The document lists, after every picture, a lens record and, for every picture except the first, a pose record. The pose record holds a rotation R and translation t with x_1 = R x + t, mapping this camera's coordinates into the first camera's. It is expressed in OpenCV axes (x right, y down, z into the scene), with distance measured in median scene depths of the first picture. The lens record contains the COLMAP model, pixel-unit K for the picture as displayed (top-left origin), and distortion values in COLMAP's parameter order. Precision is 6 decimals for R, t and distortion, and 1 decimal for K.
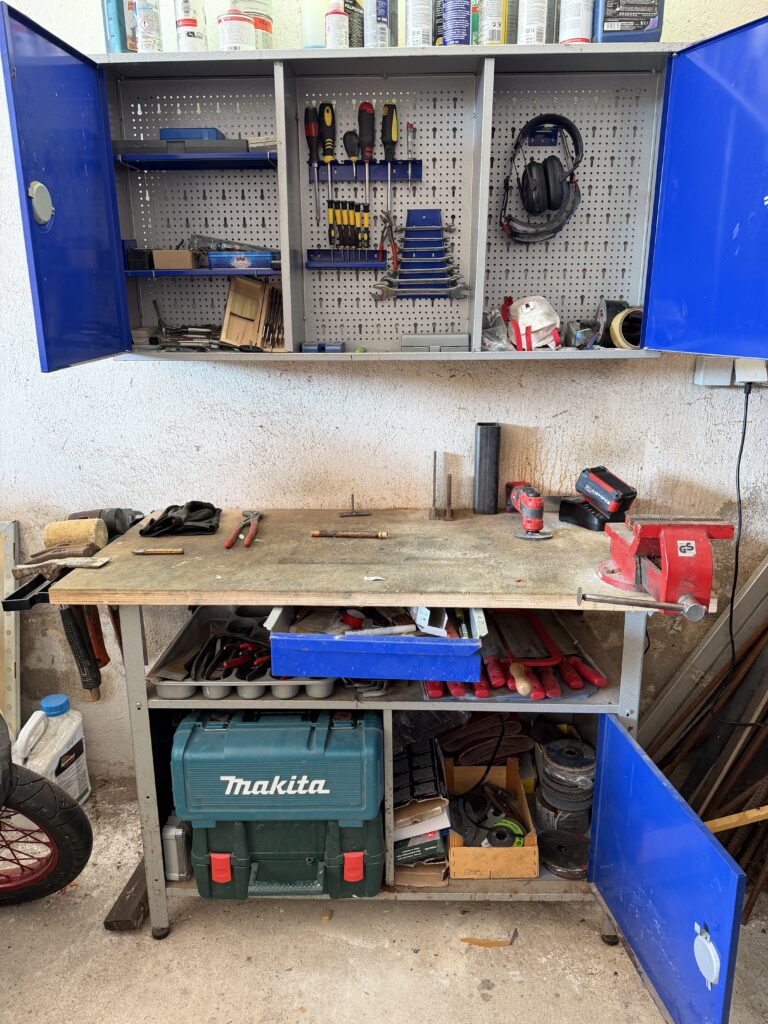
lens RADIAL K [[716.8, 0, 384.0], [0, 716.8, 512.0], [0, 0, 1]] dist [0.068968, -0.087903]
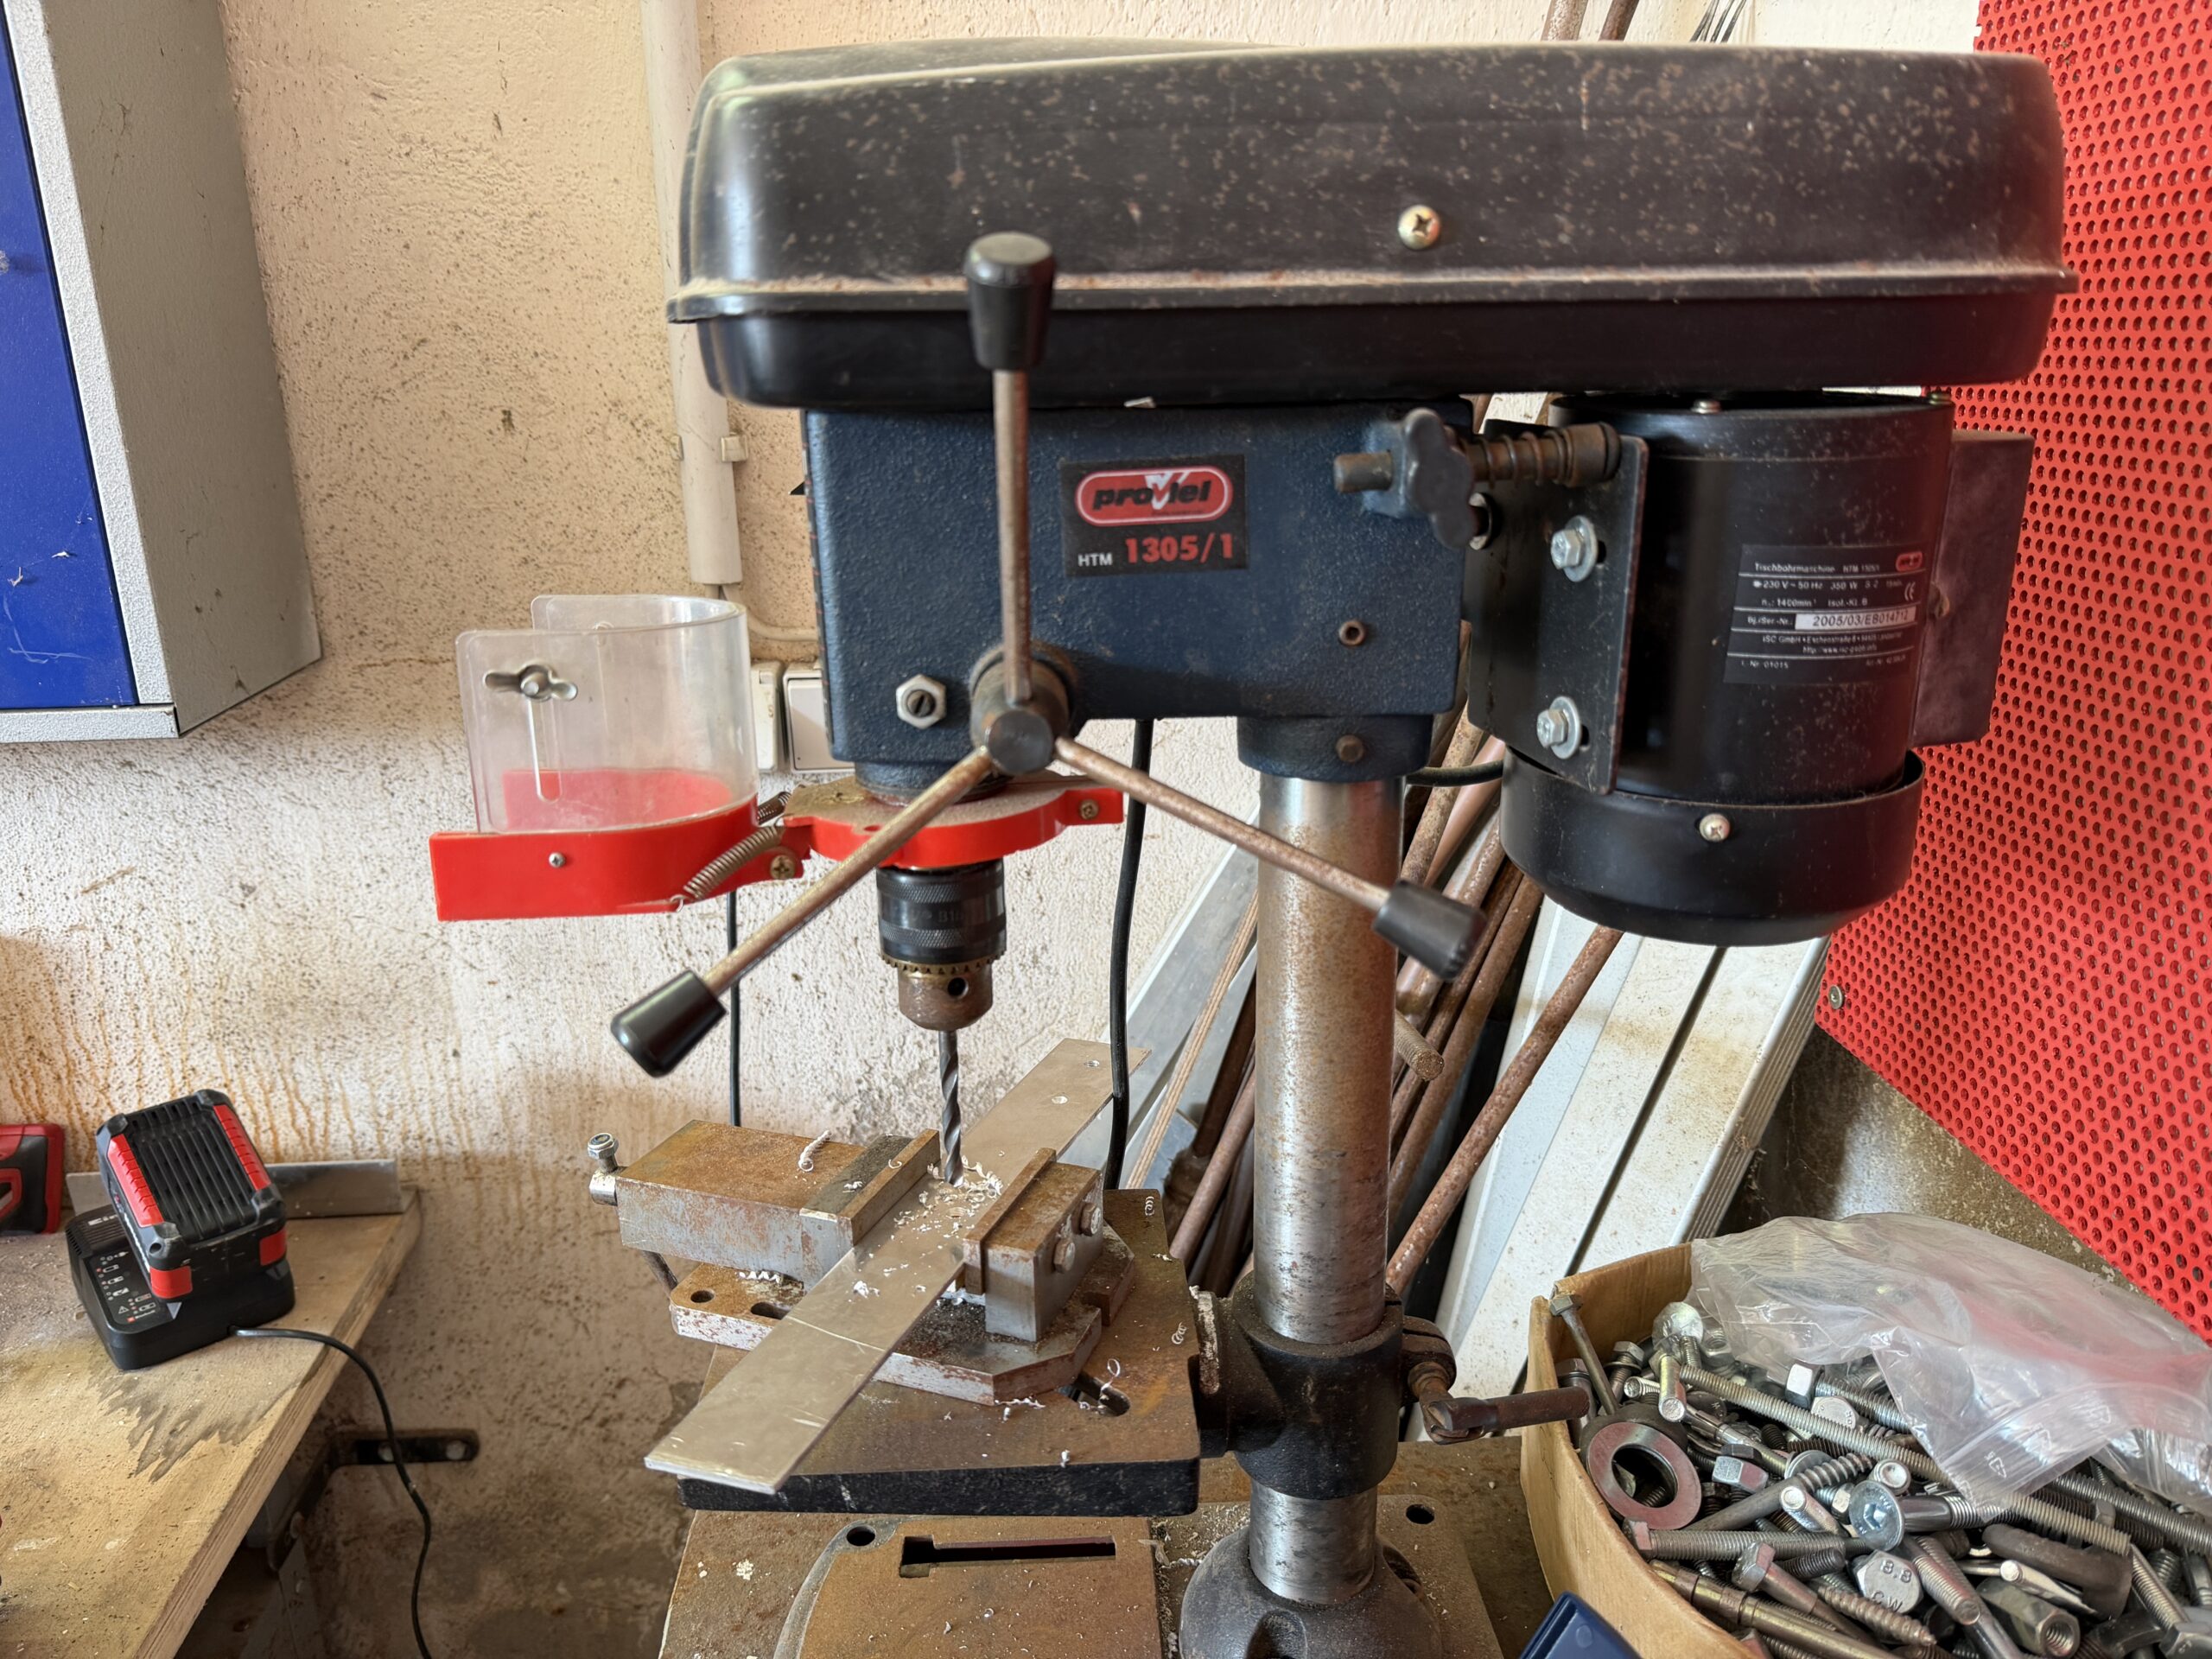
lens RADIAL K [[1583.2, 0, 1091.2], [0, 1583.2, 861.6], [0, 0, 1]] dist [0.063004, -0.100069]
pose [[0.992693, -0.044514, 0.112153, 0.596837], [0.038508, 0.997734, 0.055165, -0.178360], [-0.114355, -0.050443, 0.992158, 0.398369]]
